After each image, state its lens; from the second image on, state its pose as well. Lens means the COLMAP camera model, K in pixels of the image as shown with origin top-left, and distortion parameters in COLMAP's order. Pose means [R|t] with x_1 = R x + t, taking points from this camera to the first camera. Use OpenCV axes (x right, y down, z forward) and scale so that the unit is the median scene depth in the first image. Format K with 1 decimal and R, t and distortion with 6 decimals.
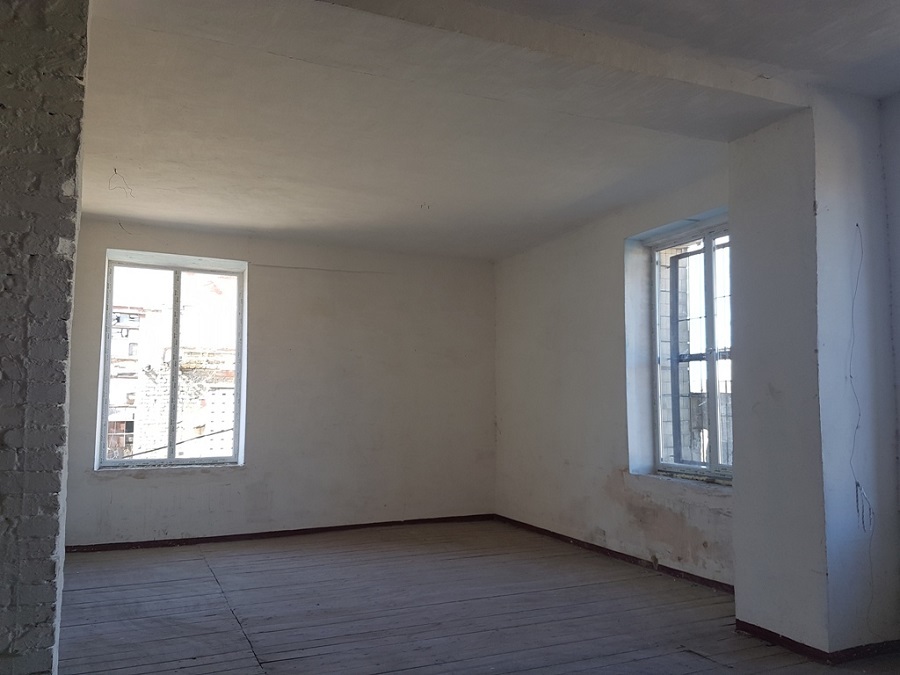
lens RADIAL K [[702.1, 0, 451.9], [0, 702.1, 350.3], [0, 0, 1]] dist [0.062751, -0.052470]
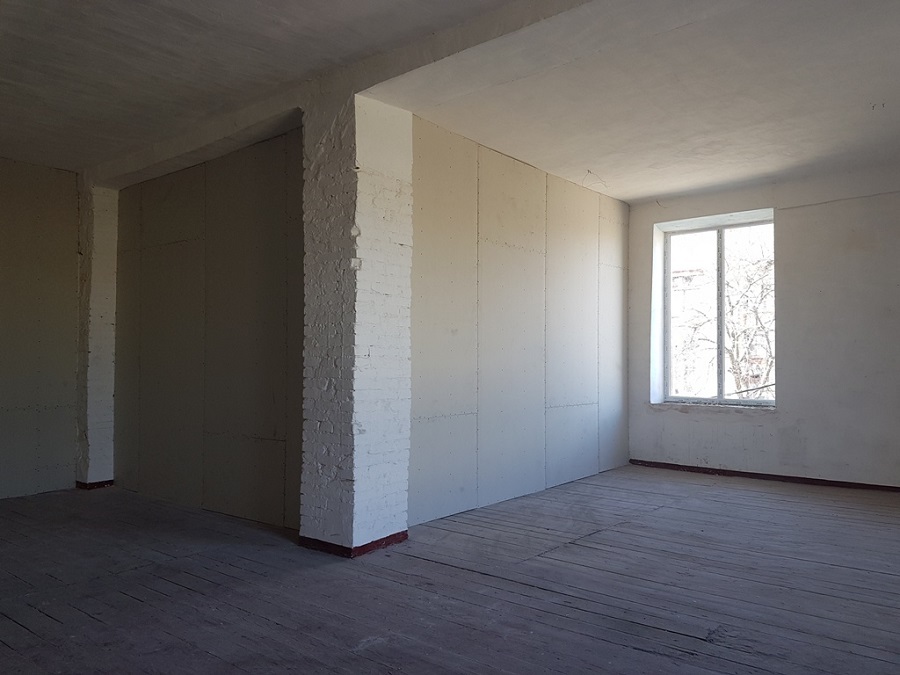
lens RADIAL K [[702.1, 0, 454.9], [0, 702.1, 344.3], [0, 0, 1]] dist [0.062751, -0.052470]
pose [[0.427852, -0.022953, -0.903557, 0.667579], [0.073856, 0.997222, 0.009640, 0.038656], [0.900826, -0.070858, 0.428358, 0.227445]]
